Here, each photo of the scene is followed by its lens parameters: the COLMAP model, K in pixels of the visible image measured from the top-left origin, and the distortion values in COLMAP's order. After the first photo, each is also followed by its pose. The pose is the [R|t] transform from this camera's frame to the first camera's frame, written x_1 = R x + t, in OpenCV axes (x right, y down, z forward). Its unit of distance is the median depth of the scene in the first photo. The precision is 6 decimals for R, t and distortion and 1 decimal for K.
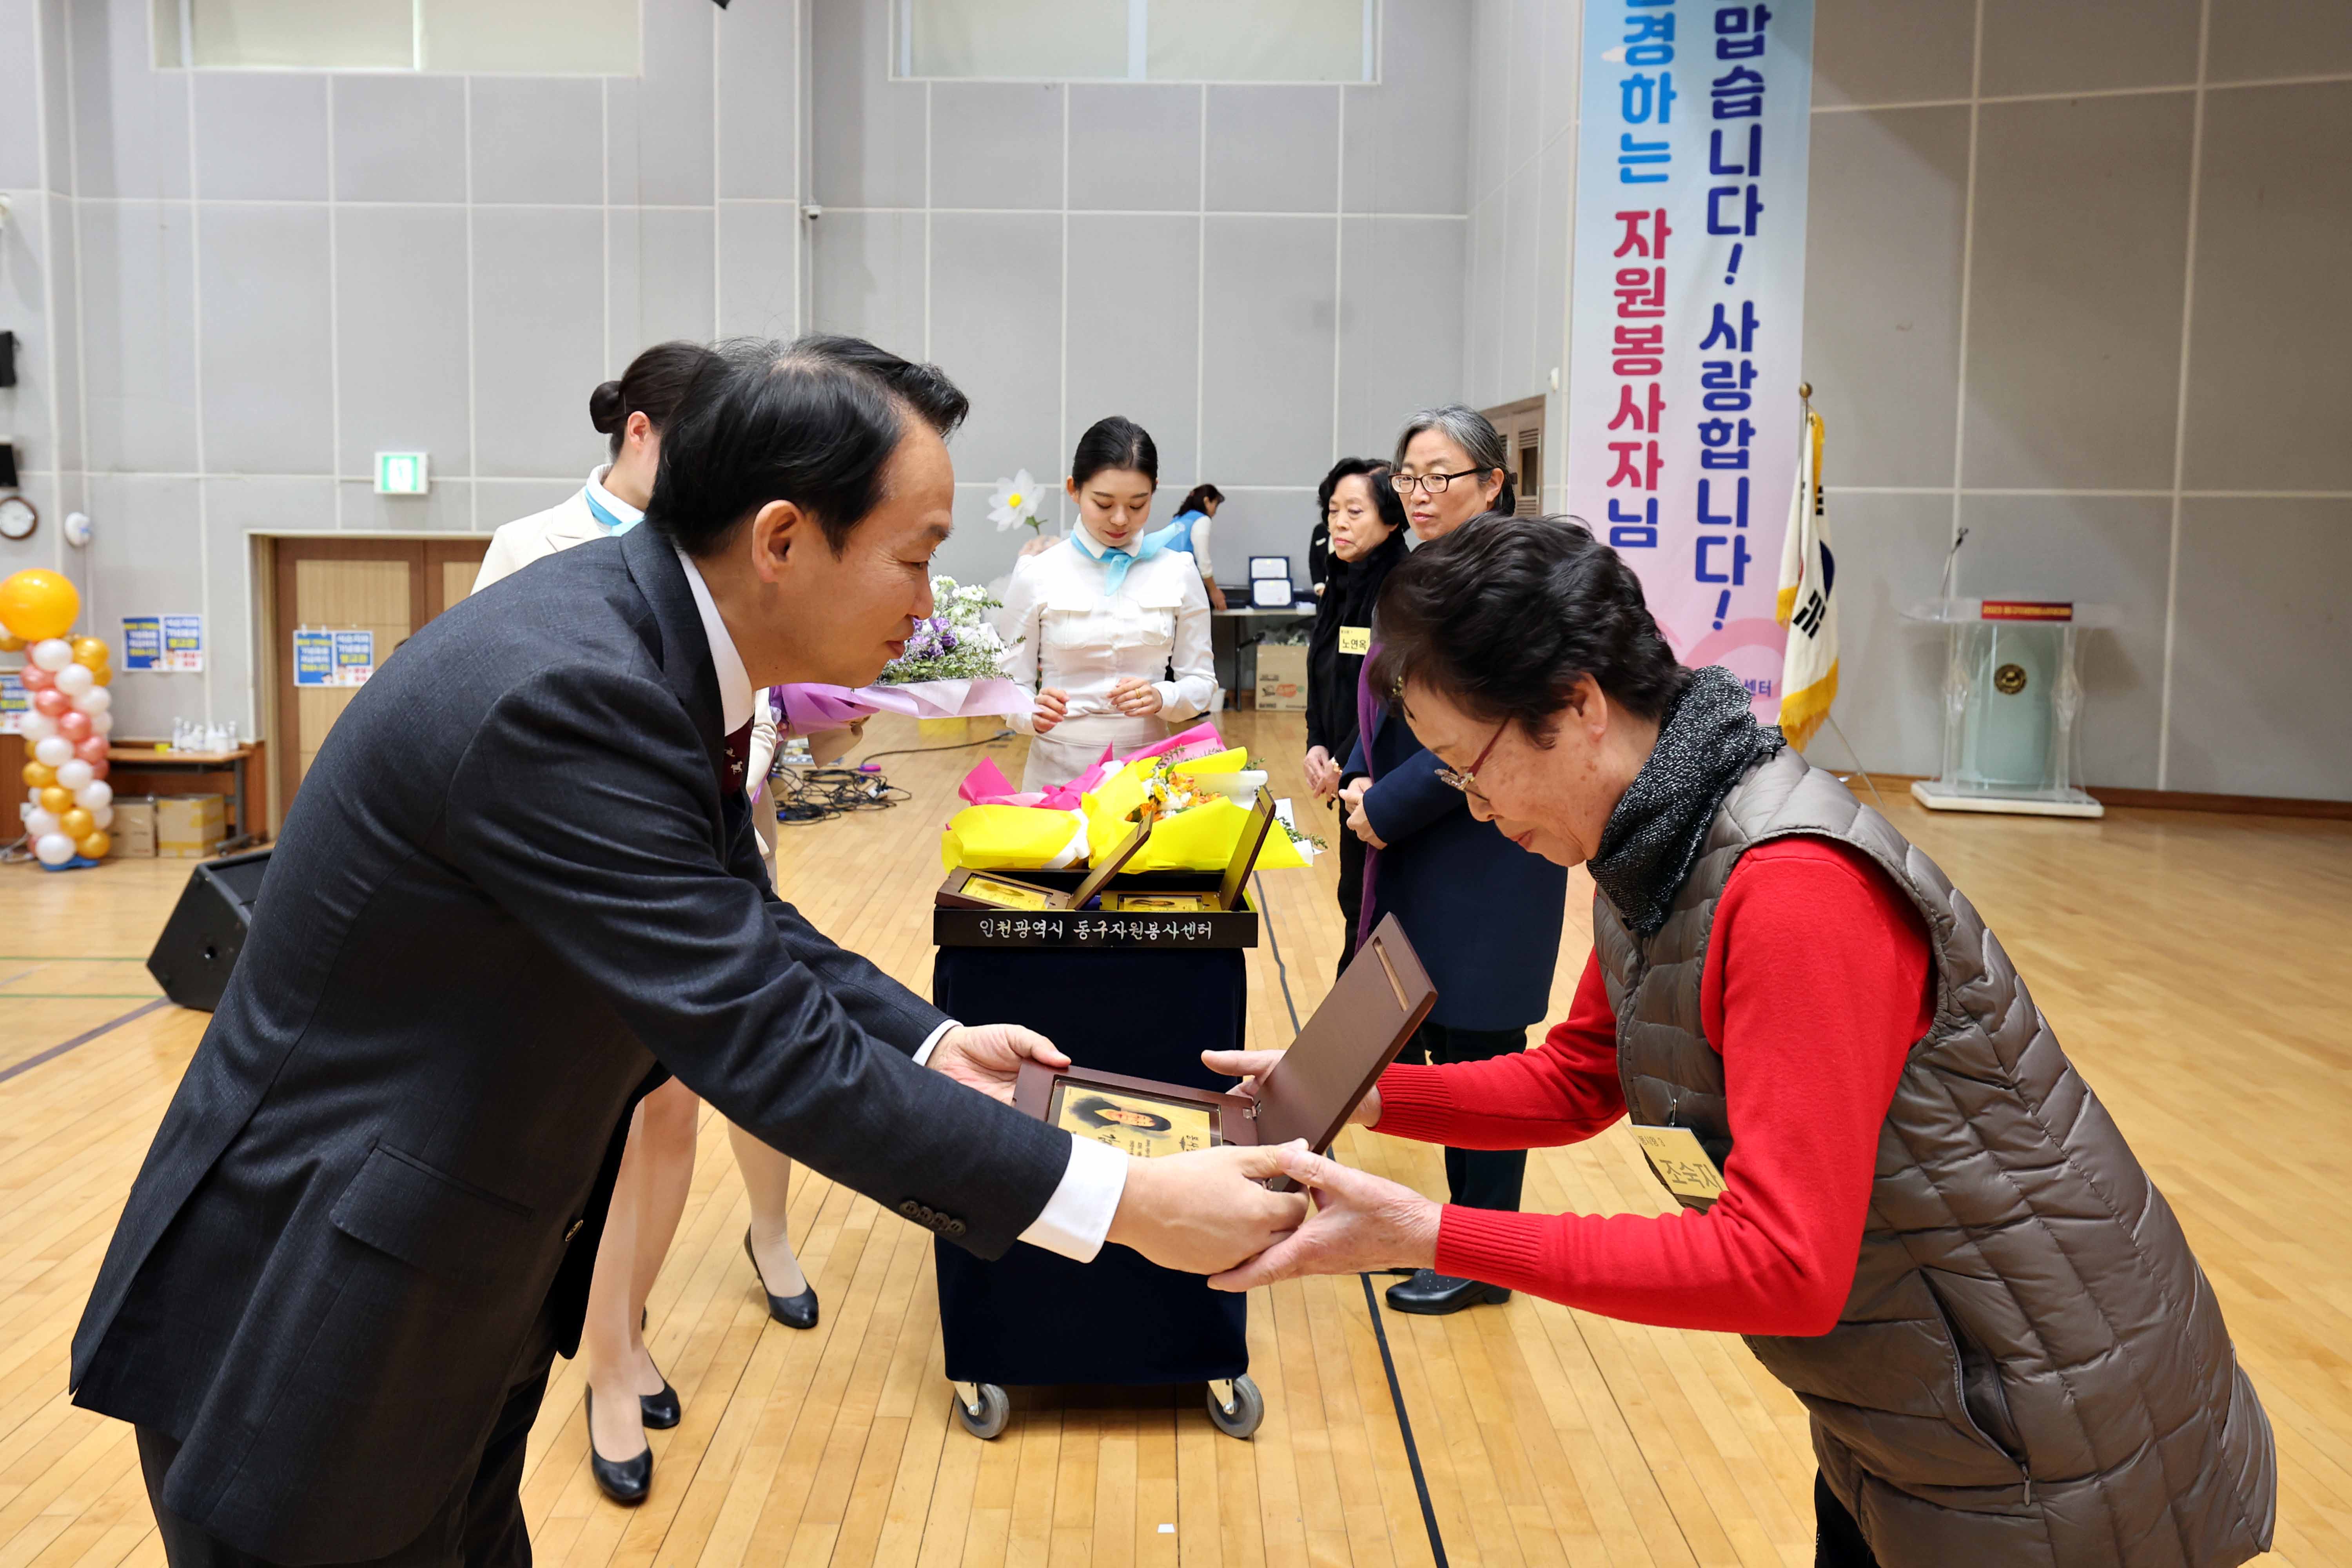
lens RADIAL K [[1526.0, 0, 1158.1], [0, 1526.0, 604.3], [0, 0, 1]] dist [-0.003680, 0.008608]
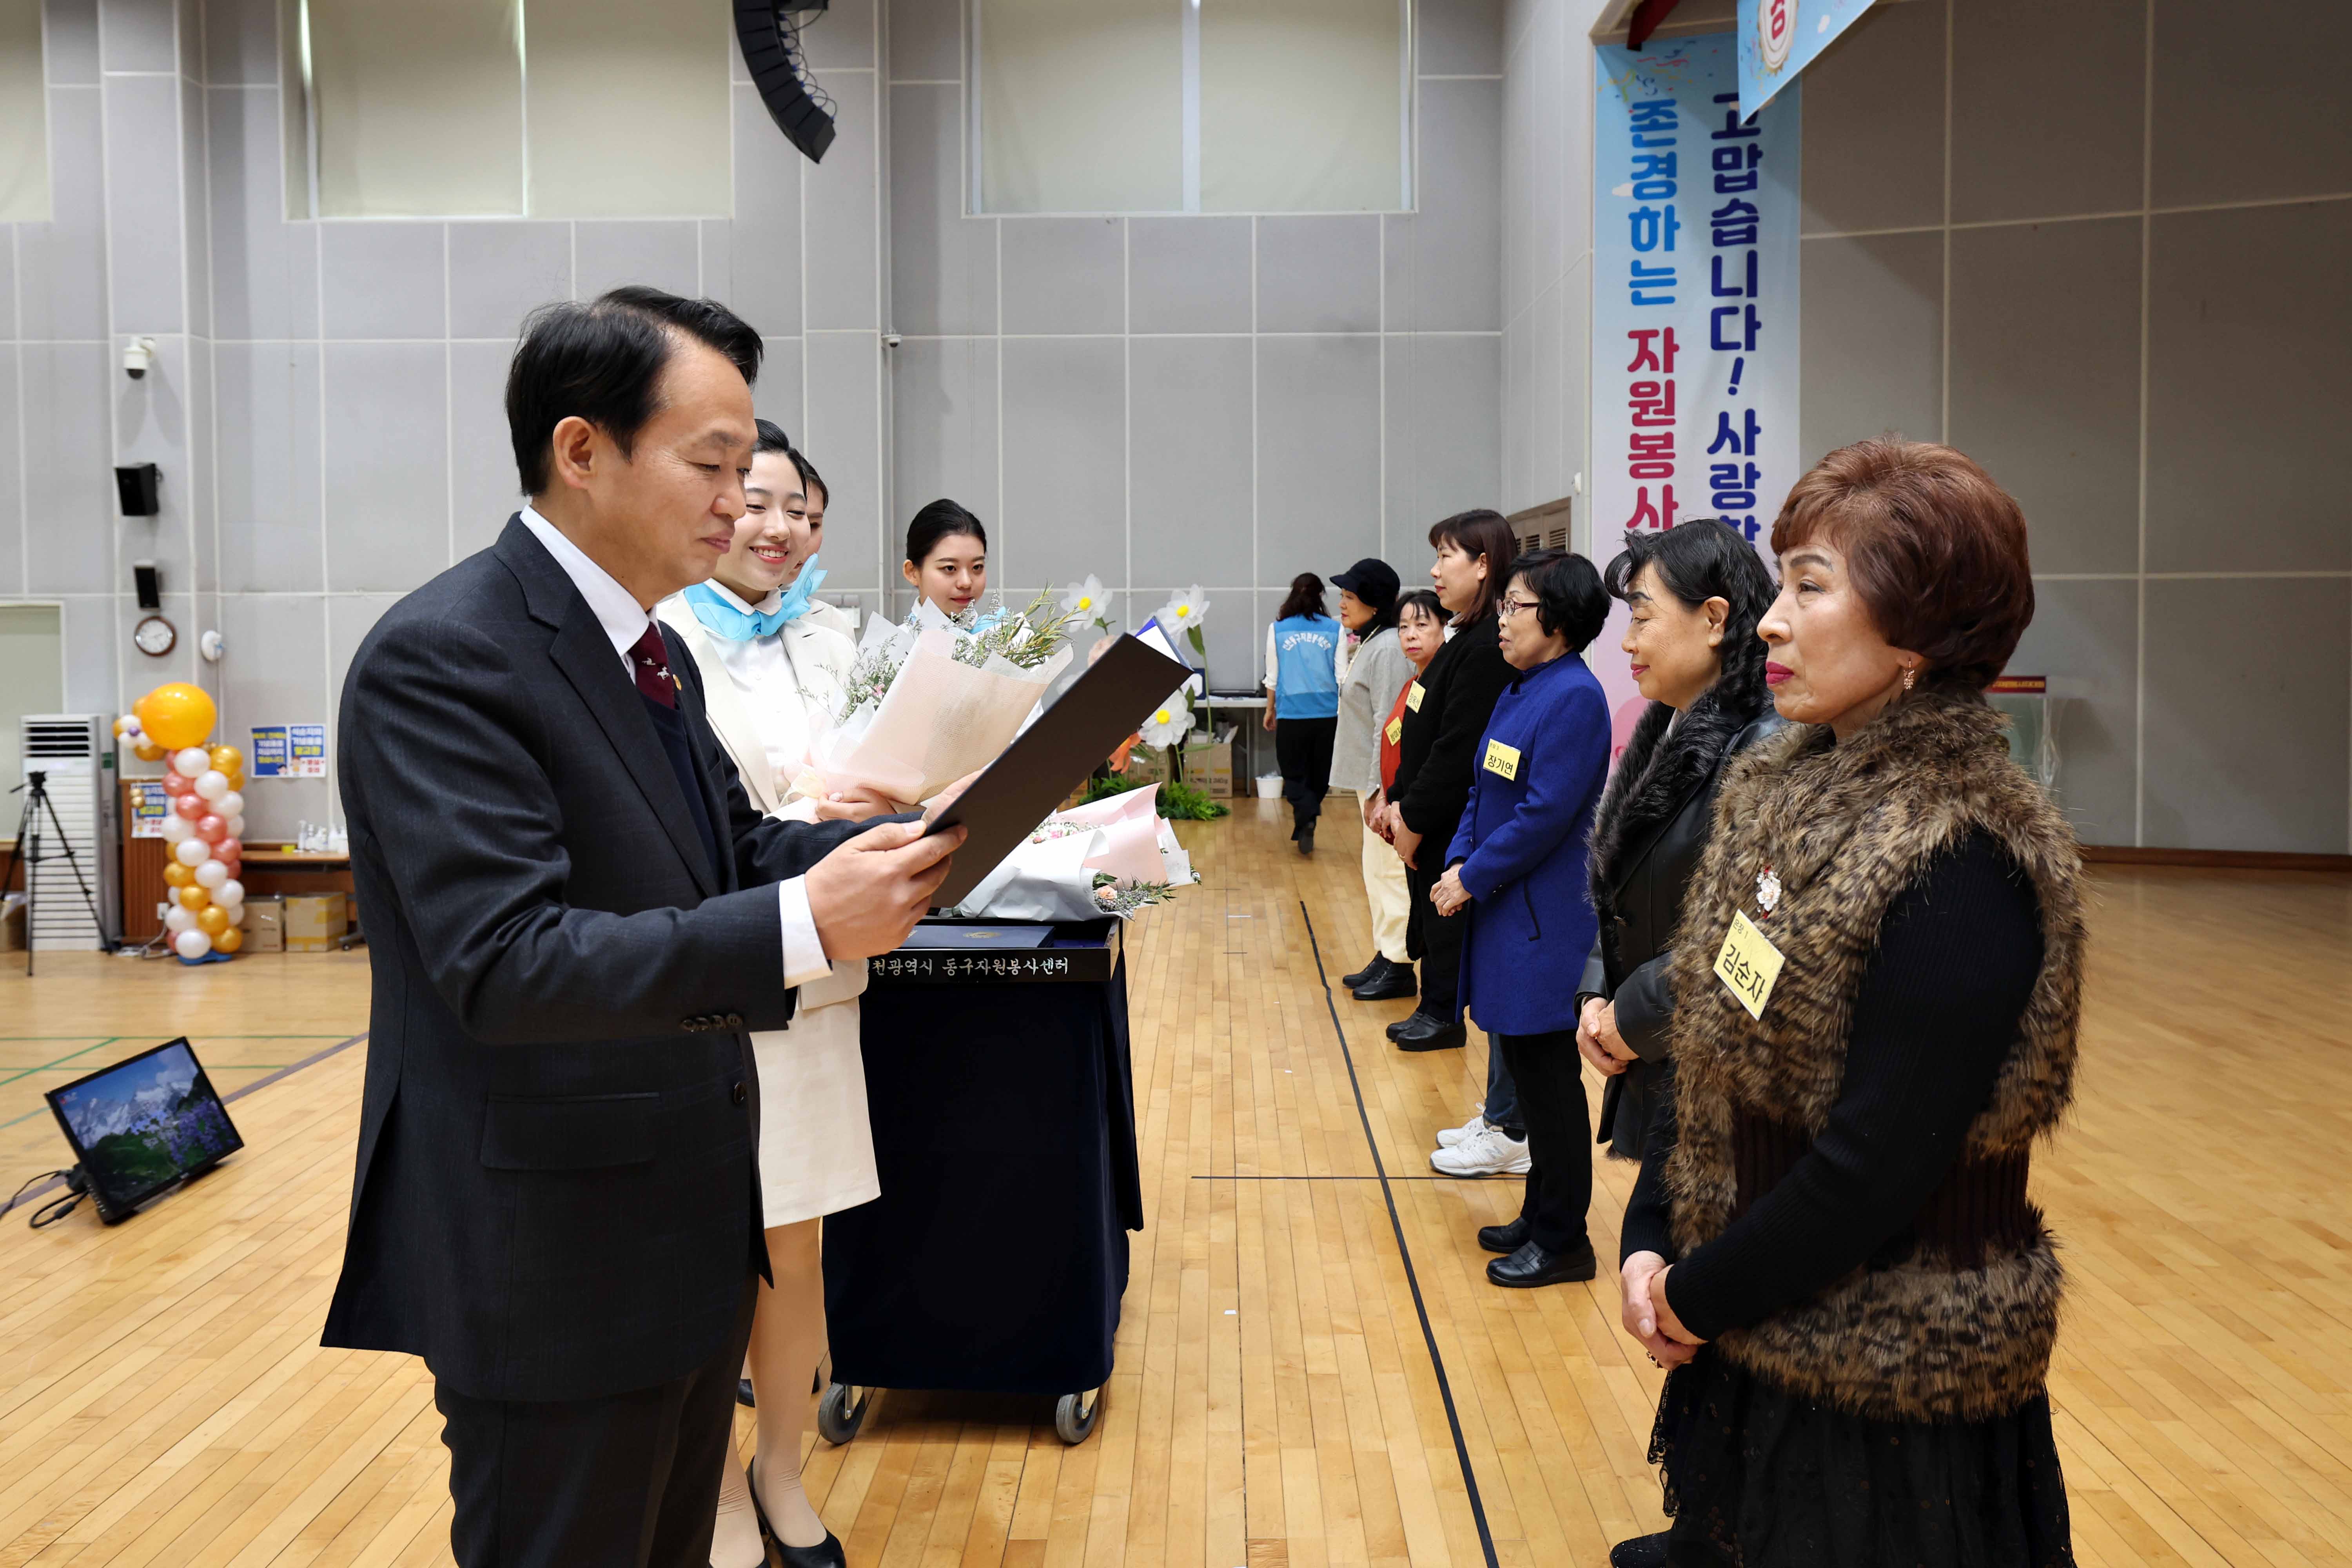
lens RADIAL K [[1537.2, 0, 1208.1], [0, 1537.2, 657.3], [0, 0, 1]] dist [0.004744, 0.002441]
pose [[0.999825, -0.016954, -0.007917, 0.001359], [0.016657, 0.999205, -0.036214, 0.013490], [0.008525, 0.036076, 0.999313, -0.104435]]
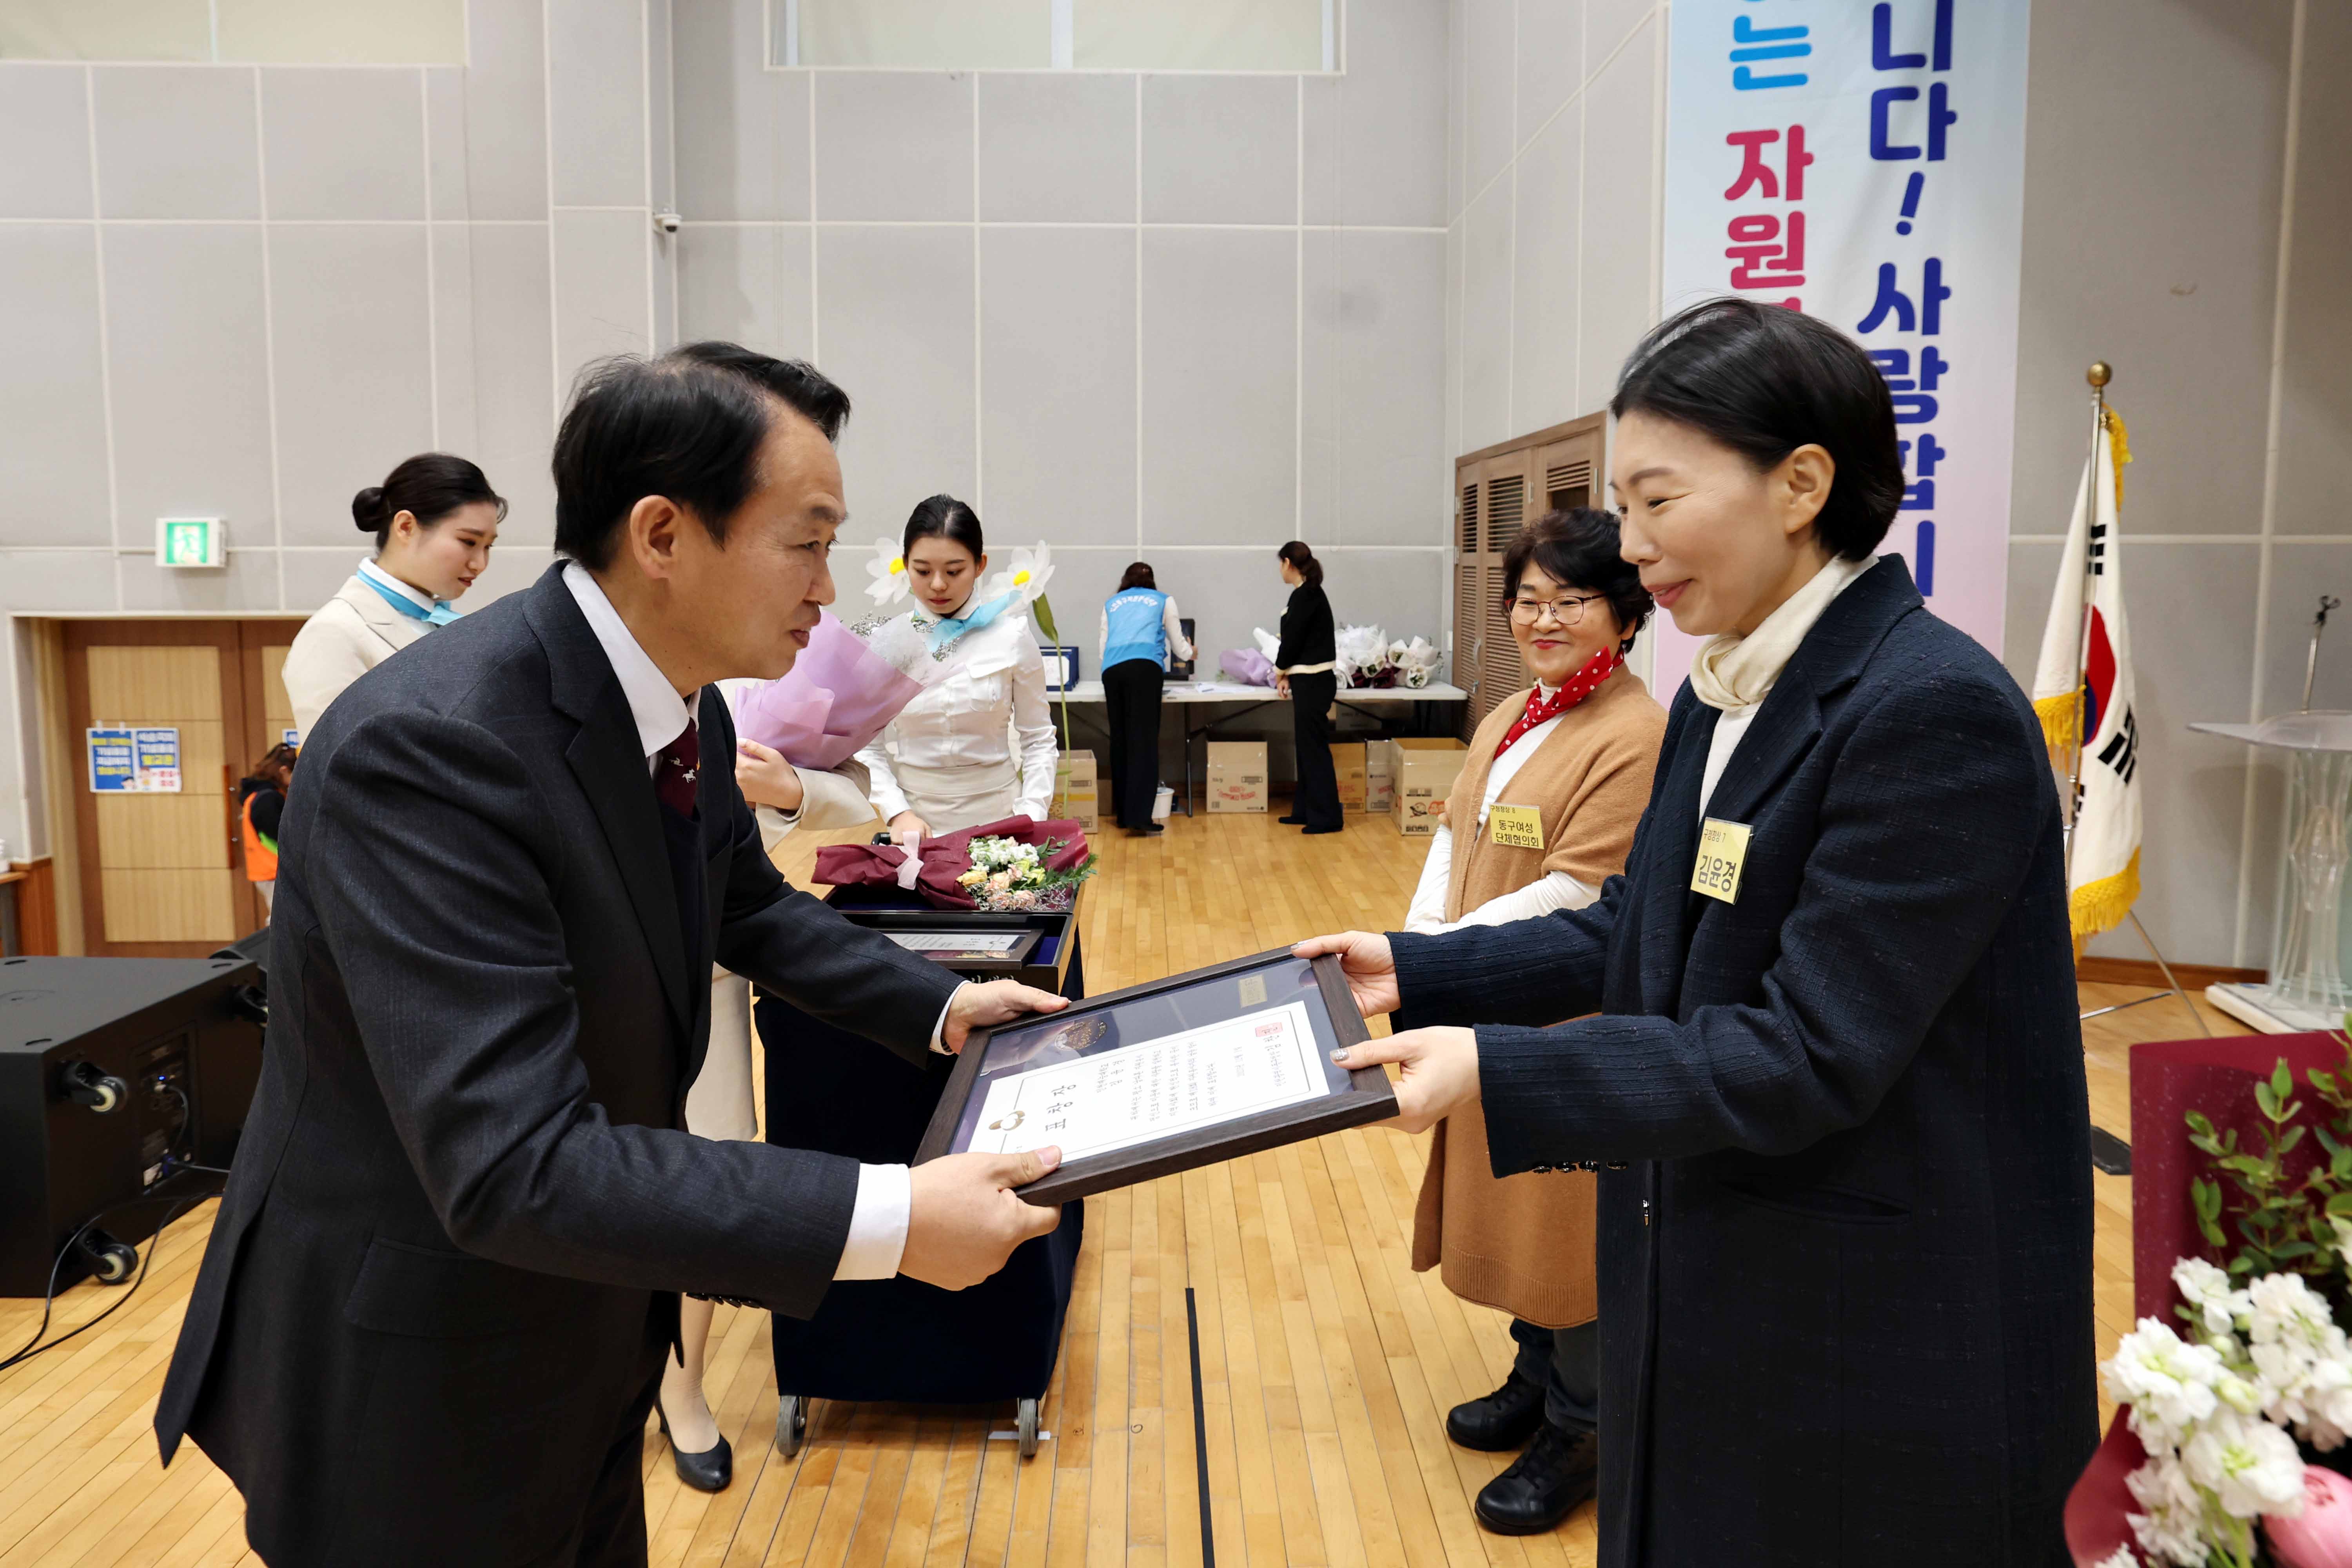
lens RADIAL K [[1144.7, 0, 1178.2], [0, 1144.7, 638.4], [0, 0, 1]] dist [-0.043238, 0.014010]
pose [[0.999287, -0.013938, 0.035096, 0.035405], [0.013921, 0.999903, 0.000732, -0.036252], [-0.035103, -0.000243, 0.999384, 0.509576]]
